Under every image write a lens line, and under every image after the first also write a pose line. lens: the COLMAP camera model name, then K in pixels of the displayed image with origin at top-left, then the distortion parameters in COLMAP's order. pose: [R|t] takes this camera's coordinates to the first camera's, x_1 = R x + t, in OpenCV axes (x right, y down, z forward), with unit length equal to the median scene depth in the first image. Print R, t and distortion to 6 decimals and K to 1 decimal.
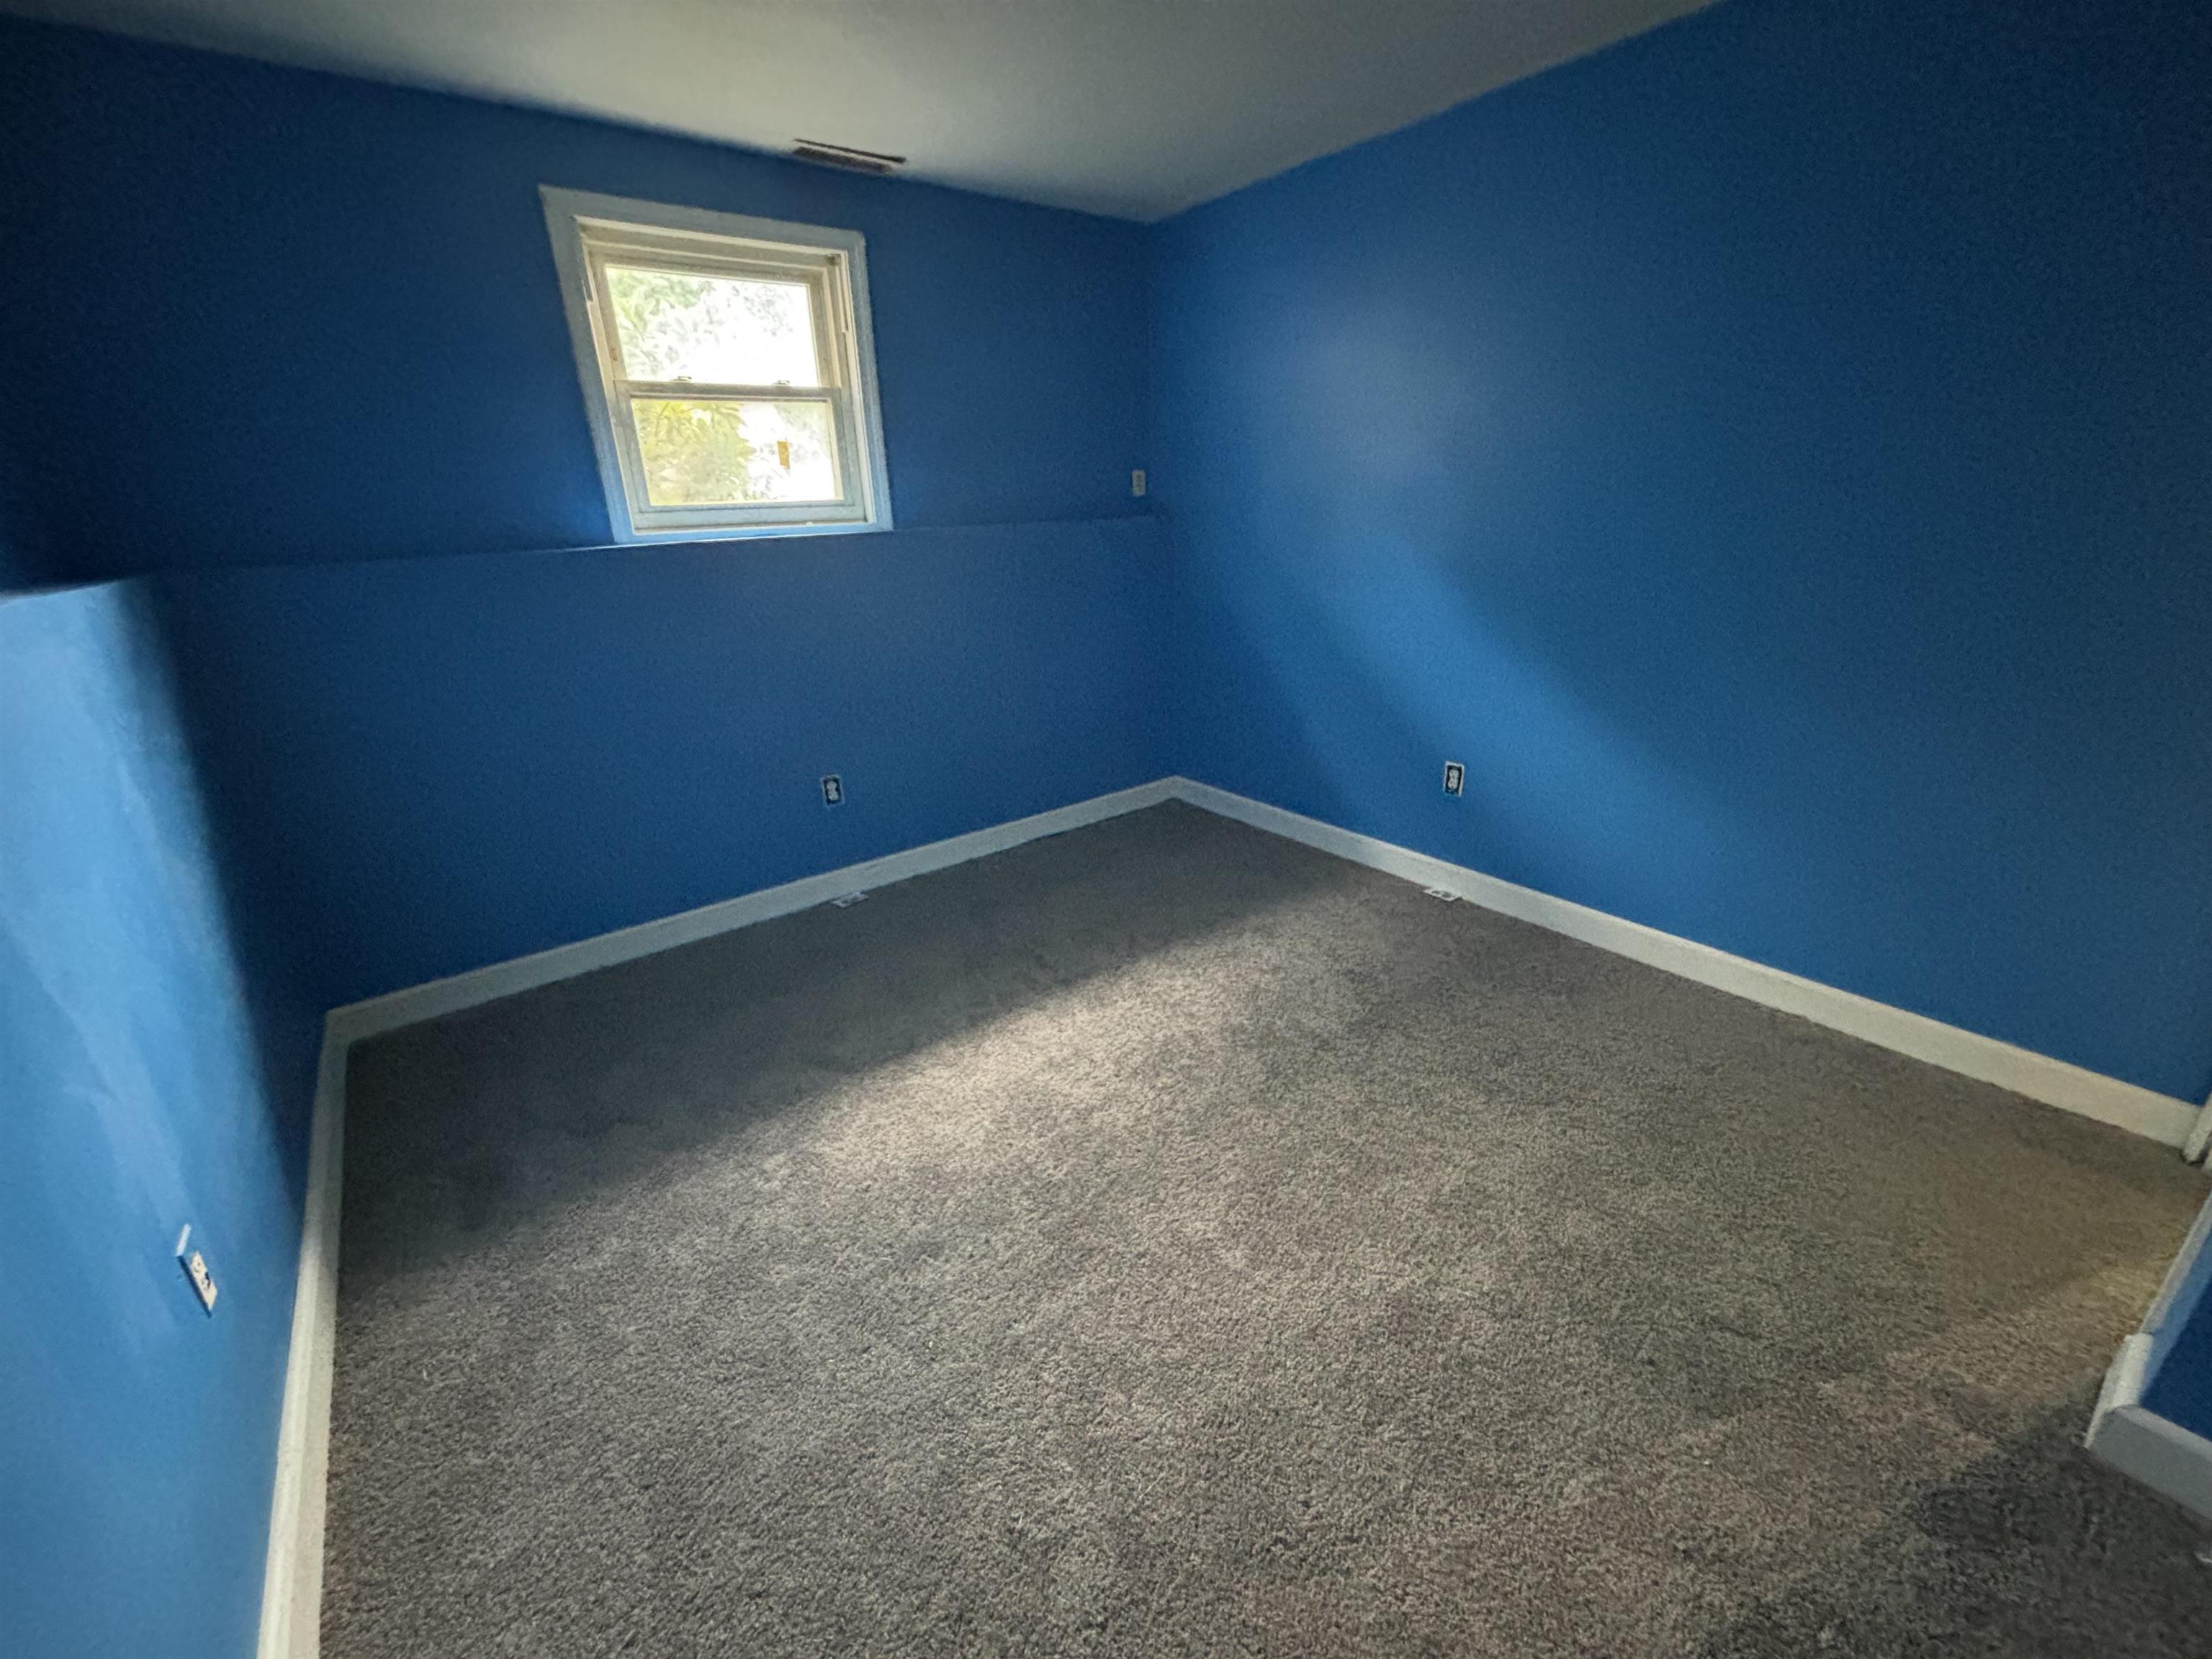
lens RADIAL K [[905.4, 0, 1106.0], [0, 905.4, 829.5], [0, 0, 1]] dist [-0.004359, -0.000079]
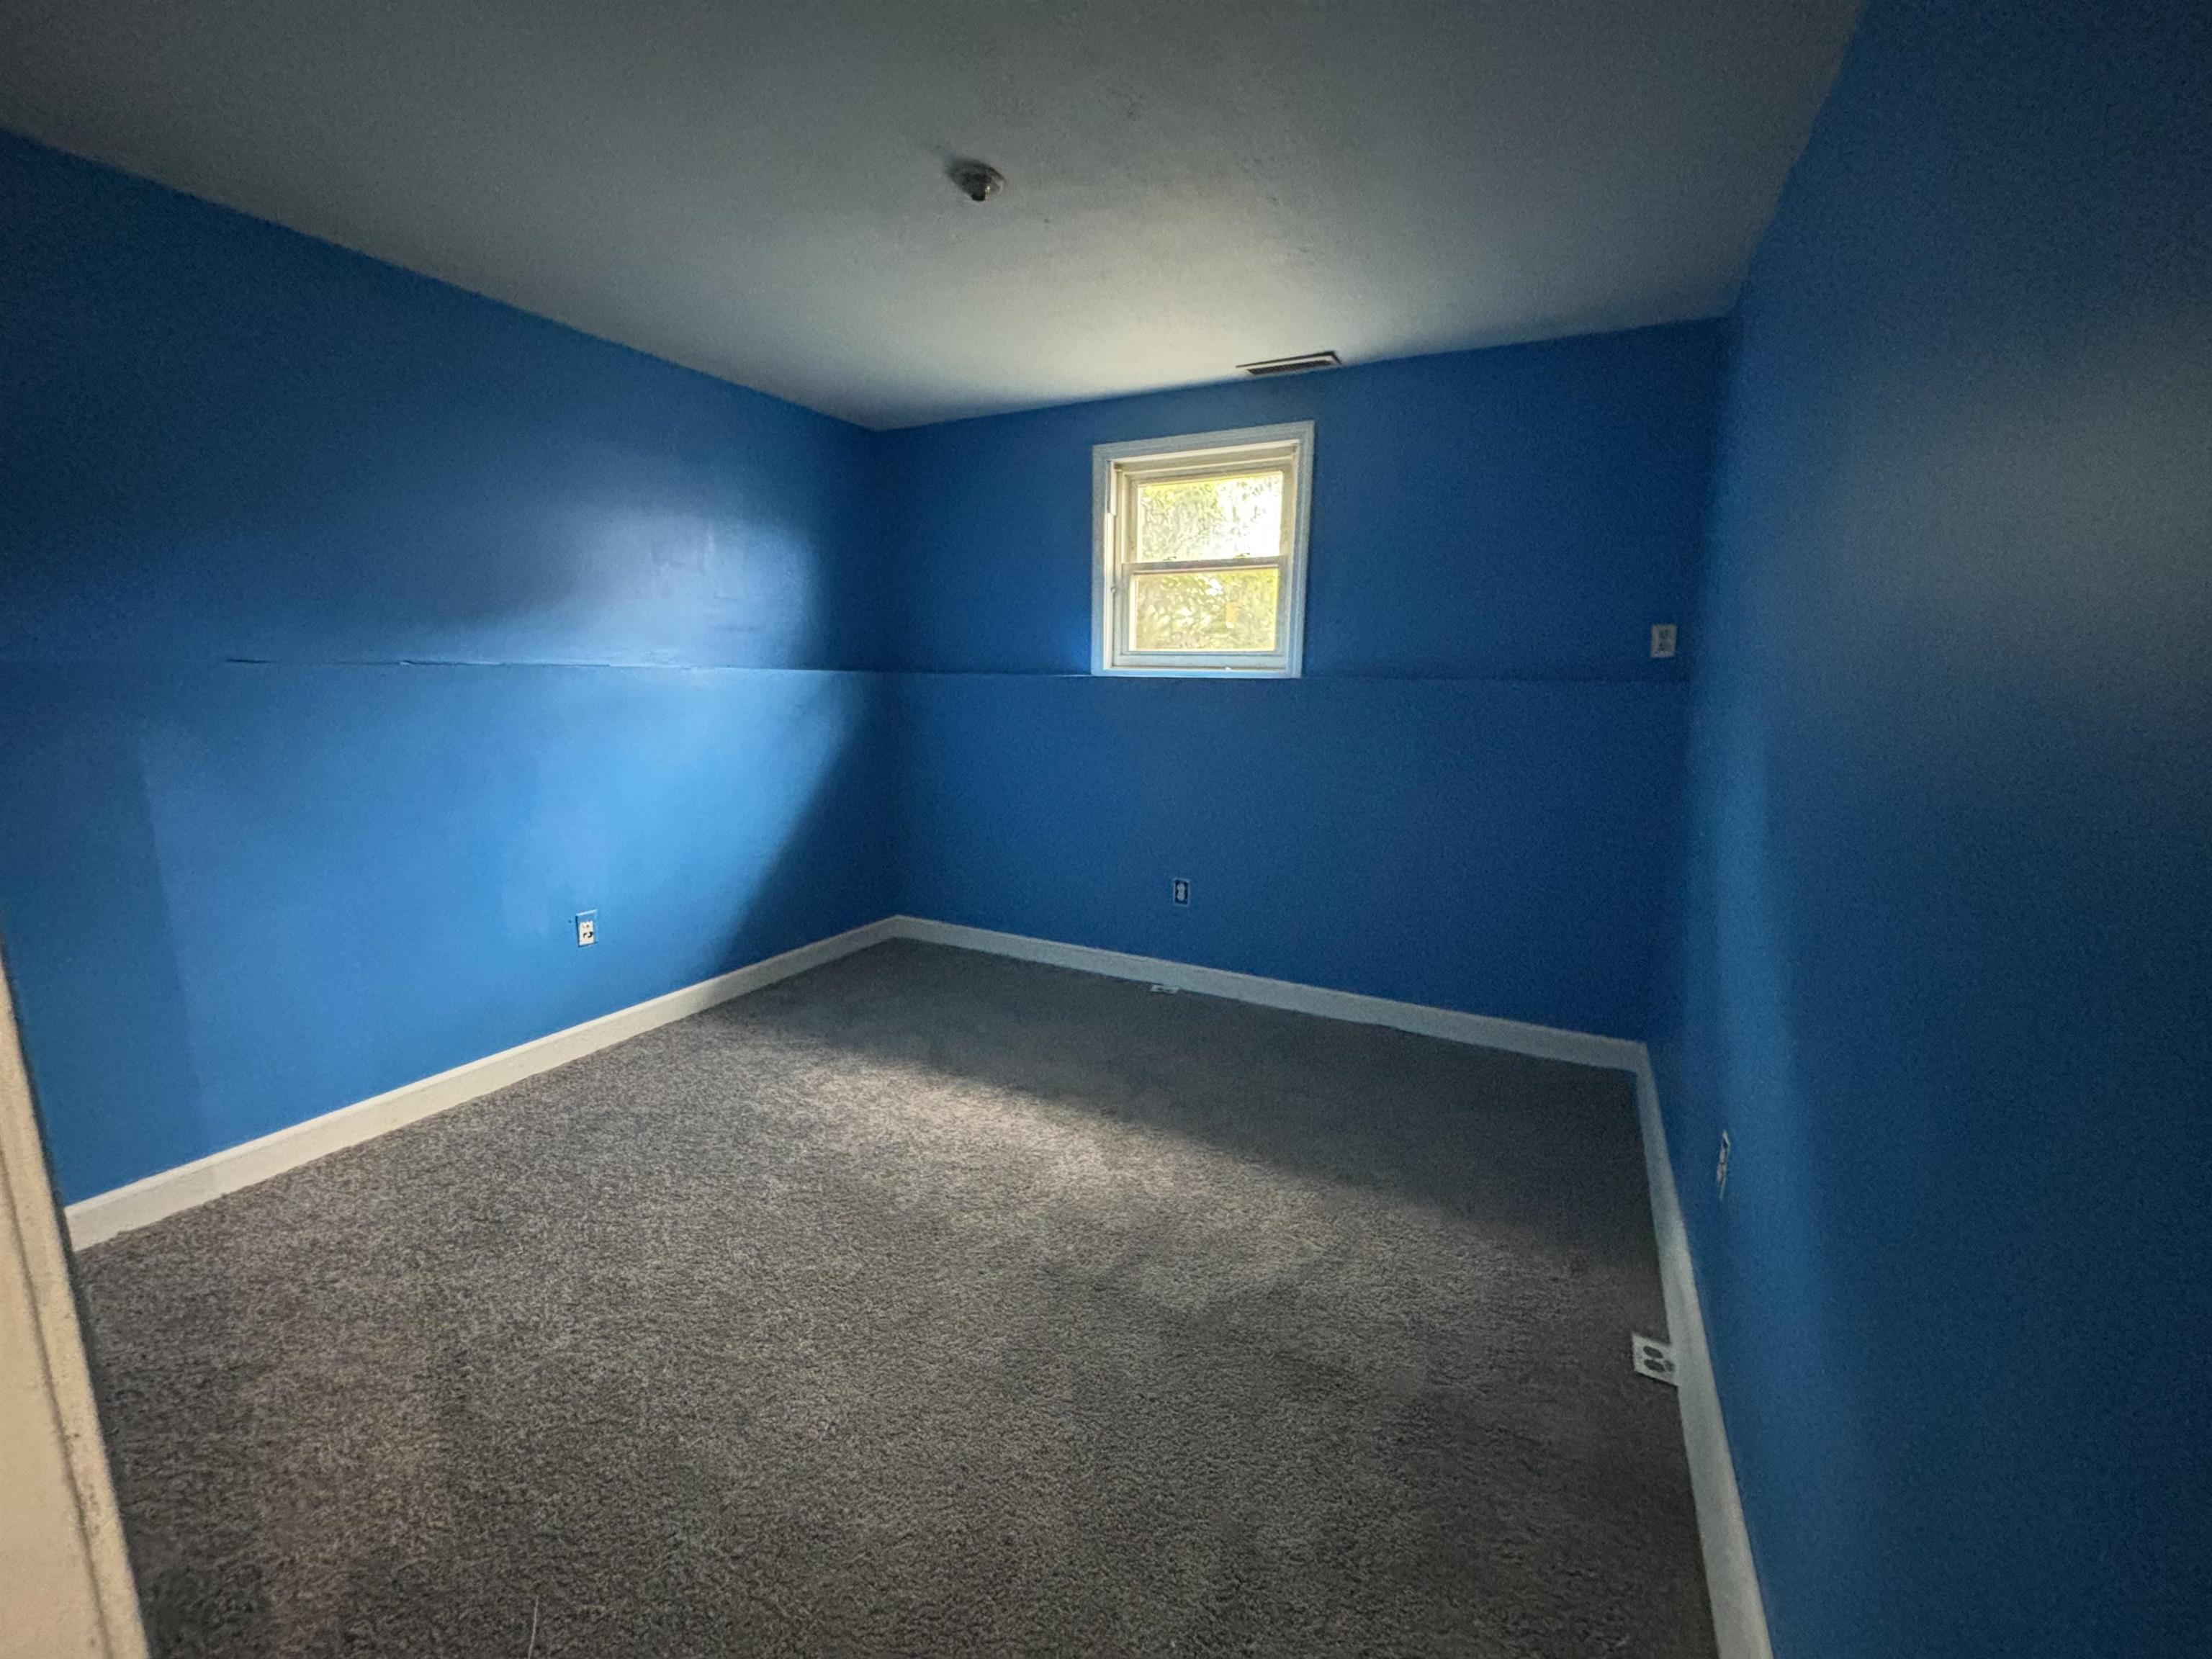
lens RADIAL K [[899.9, 0, 1106.0], [0, 899.9, 829.5], [0, 0, 1]] dist [0.000468, -0.000033]
pose [[0.412692, 0.197222, -0.889263, 0.707617], [-0.342468, 0.938243, 0.049151, -0.152647], [0.844038, 0.284260, 0.454748, 0.417738]]
